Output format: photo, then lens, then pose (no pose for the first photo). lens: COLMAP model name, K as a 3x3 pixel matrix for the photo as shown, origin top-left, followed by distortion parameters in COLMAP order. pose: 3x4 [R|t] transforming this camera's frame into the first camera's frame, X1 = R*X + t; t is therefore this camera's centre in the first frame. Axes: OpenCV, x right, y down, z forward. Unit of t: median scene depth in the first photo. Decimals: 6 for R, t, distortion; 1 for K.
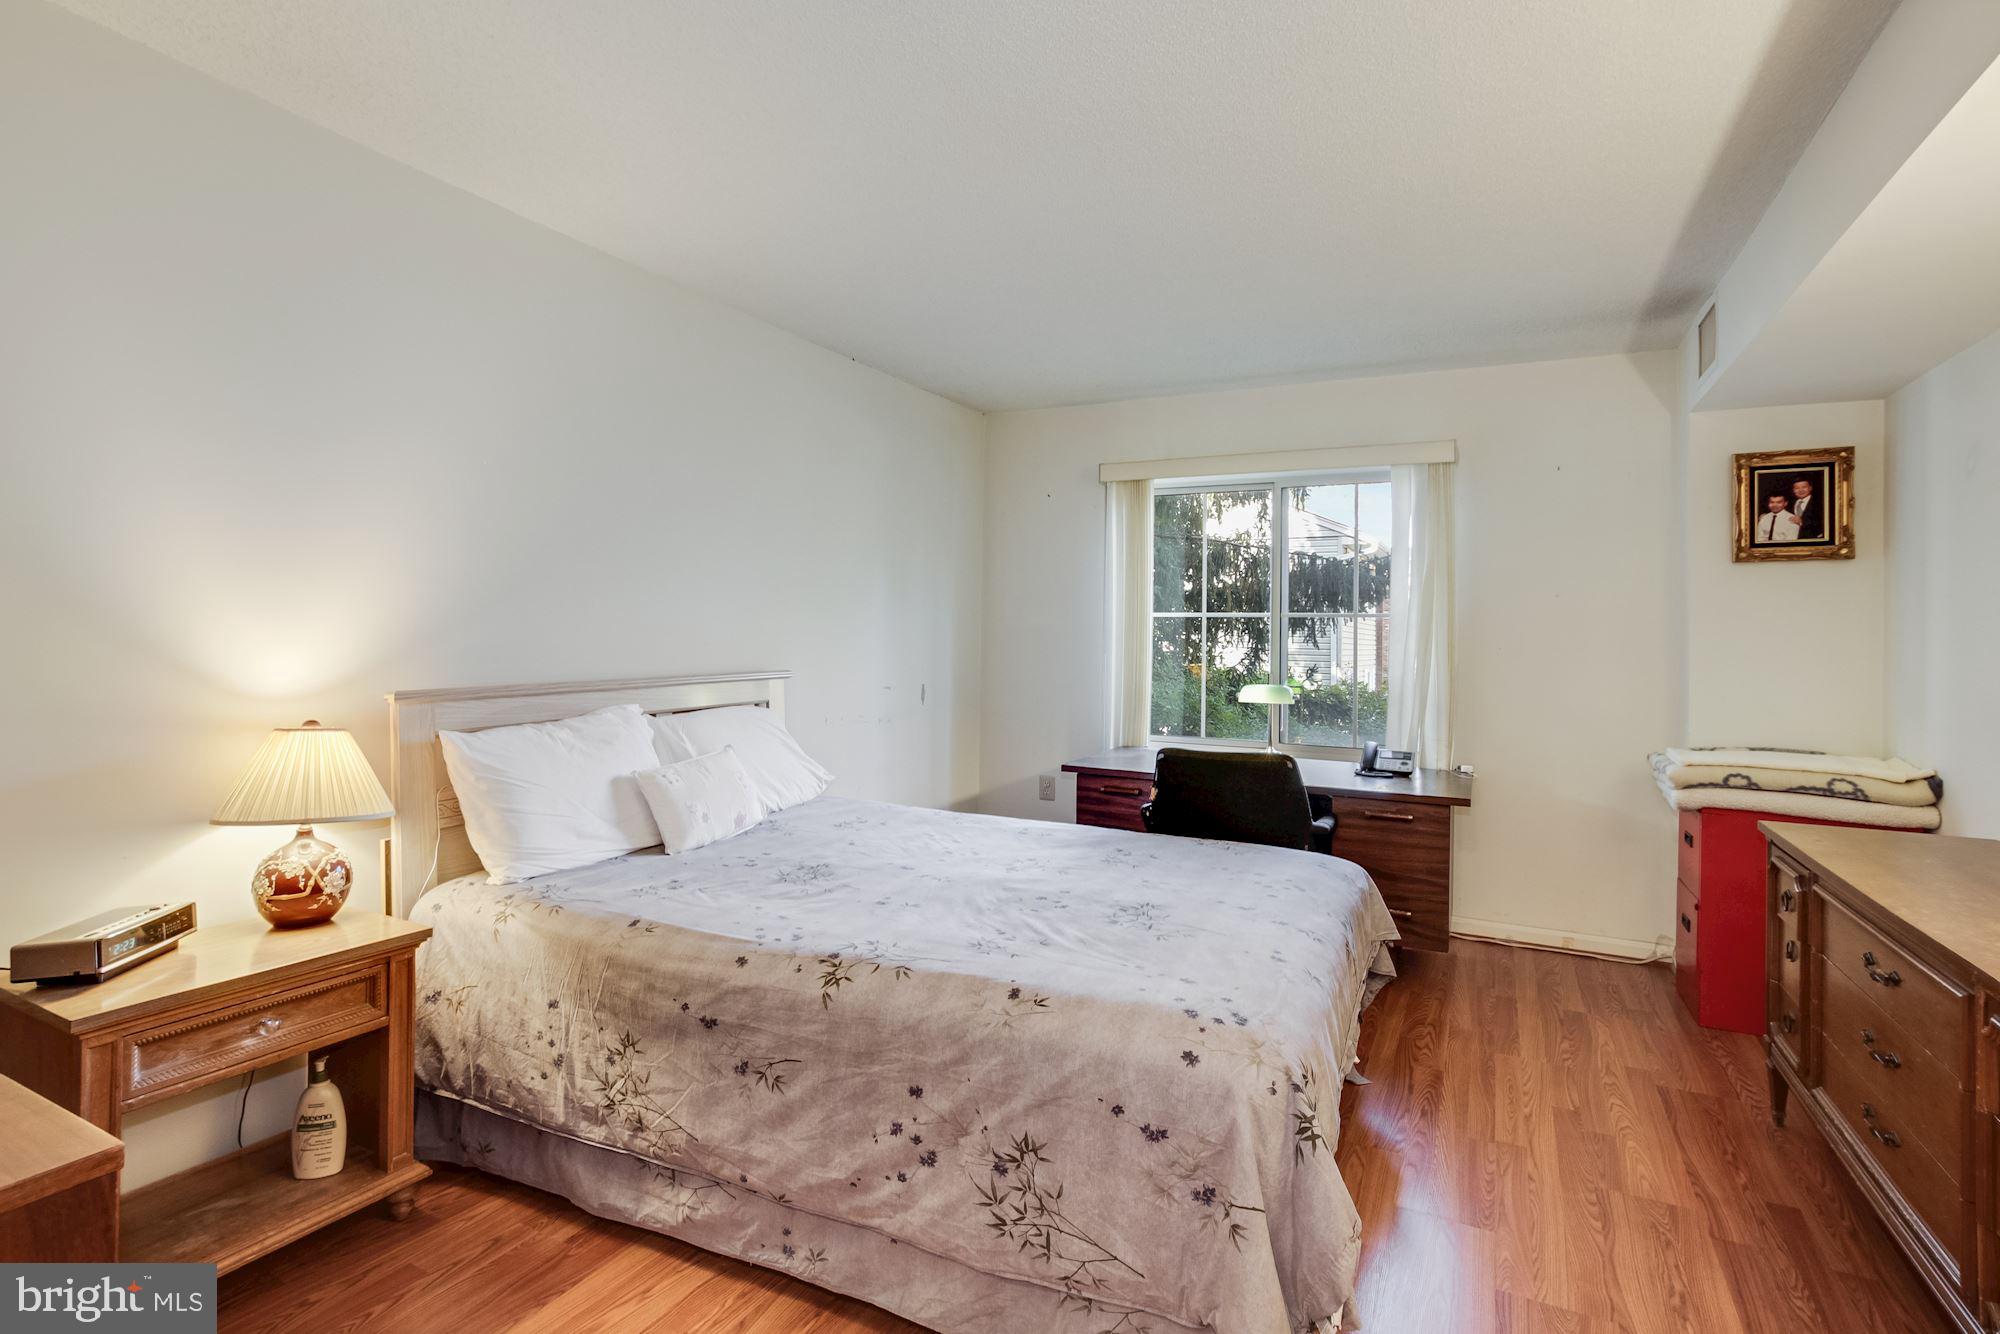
lens RADIAL K [[964.4, 0, 1000.0], [0, 964.4, 667.0], [0, 0, 1]] dist [-0.016132, 0.000185]
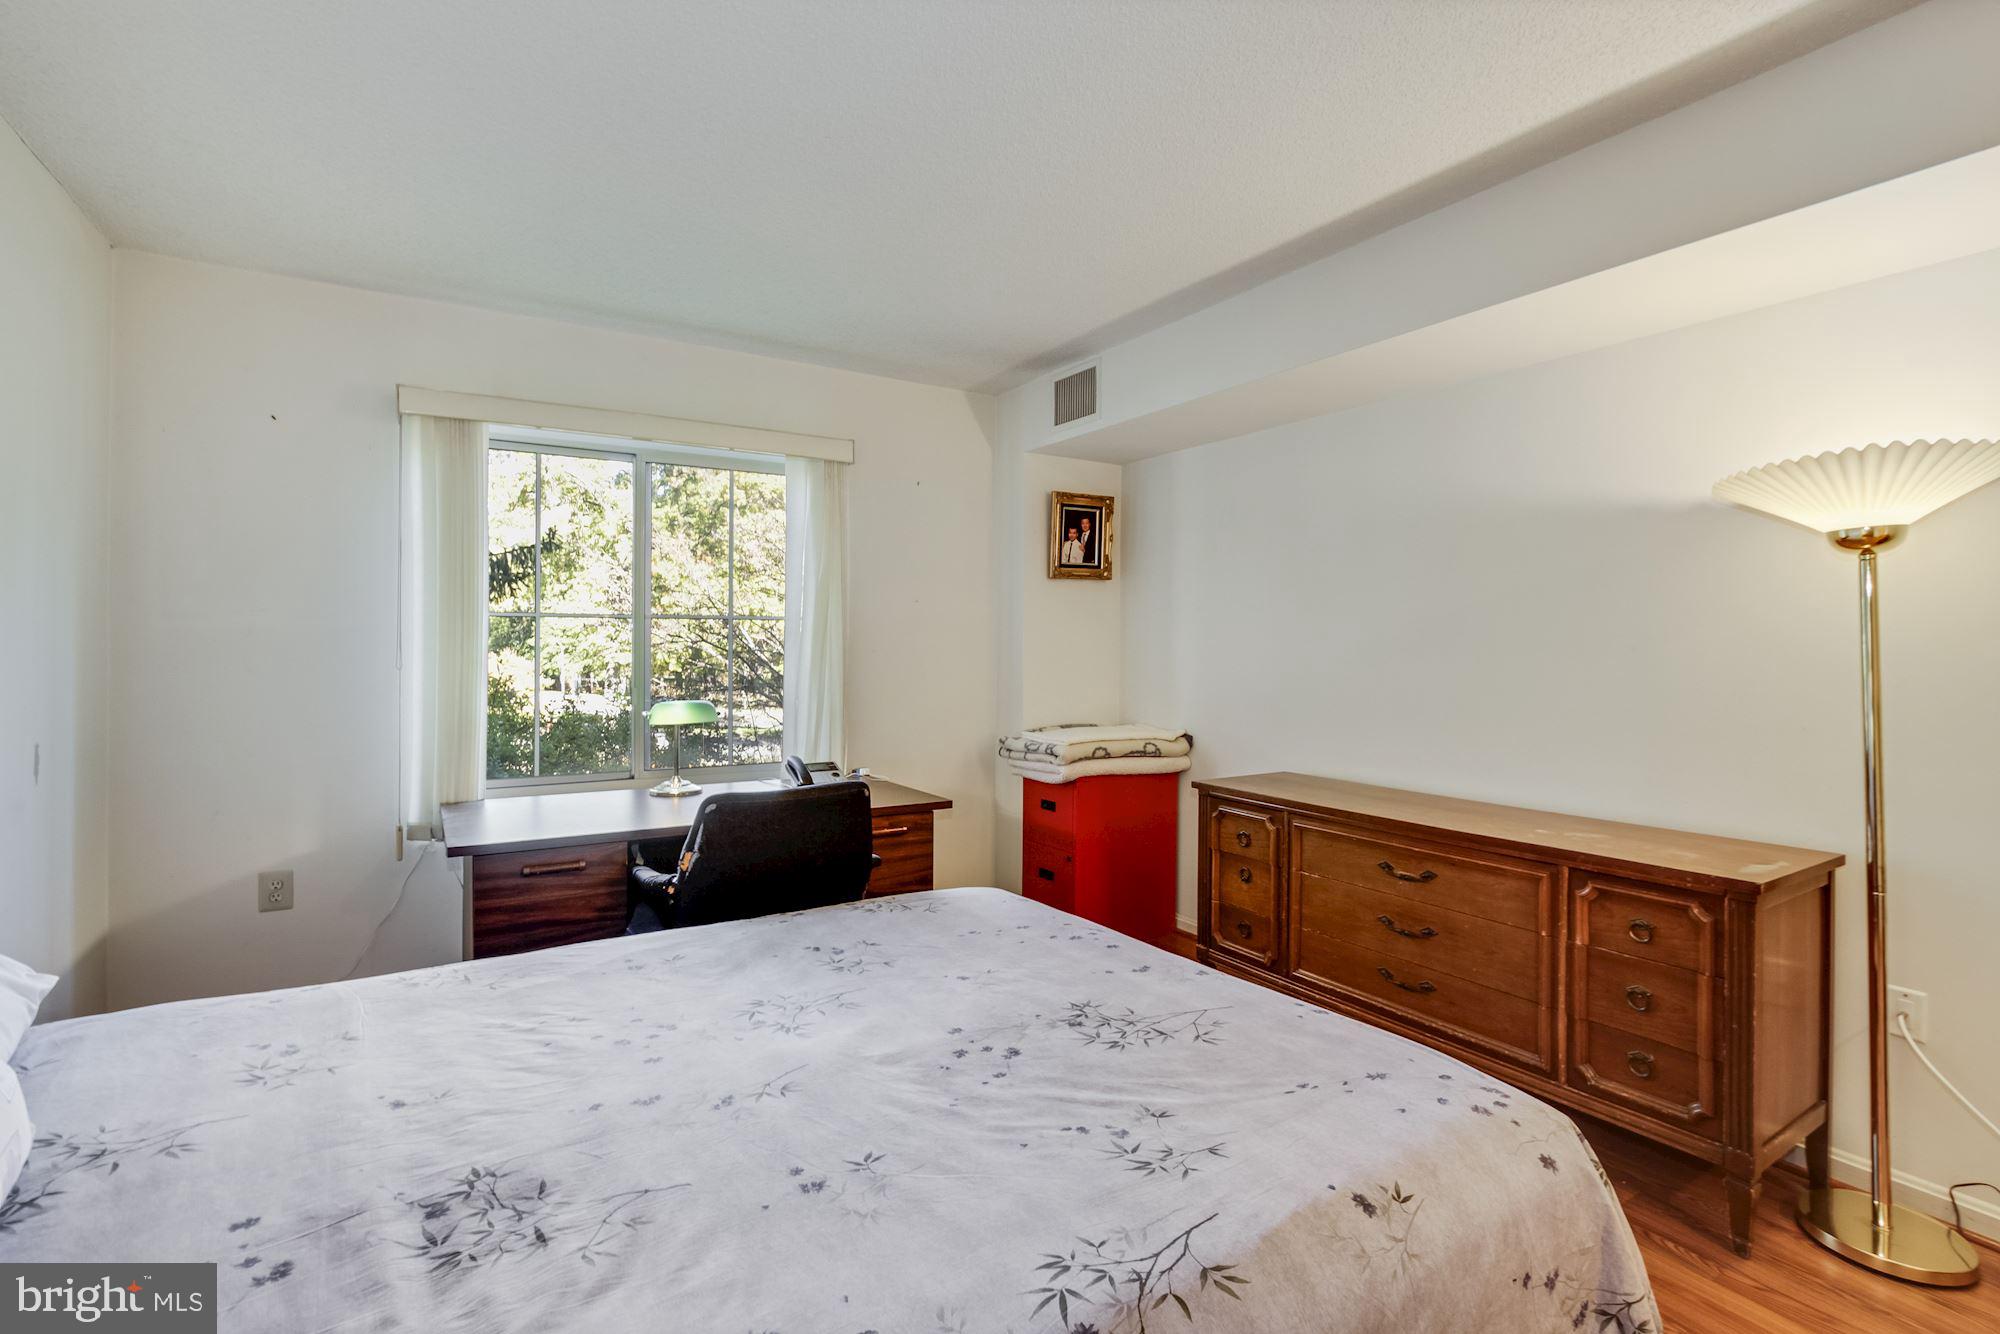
lens RADIAL K [[931.0, 0, 1000.0], [0, 931.0, 667.0], [0, 0, 1]] dist [-0.000096, 0.000053]
pose [[0.516519, -0.033469, 0.855621, -0.319612], [0.033373, 0.999263, 0.018942, -0.019756], [-0.855625, 0.018770, 0.517256, 0.446300]]
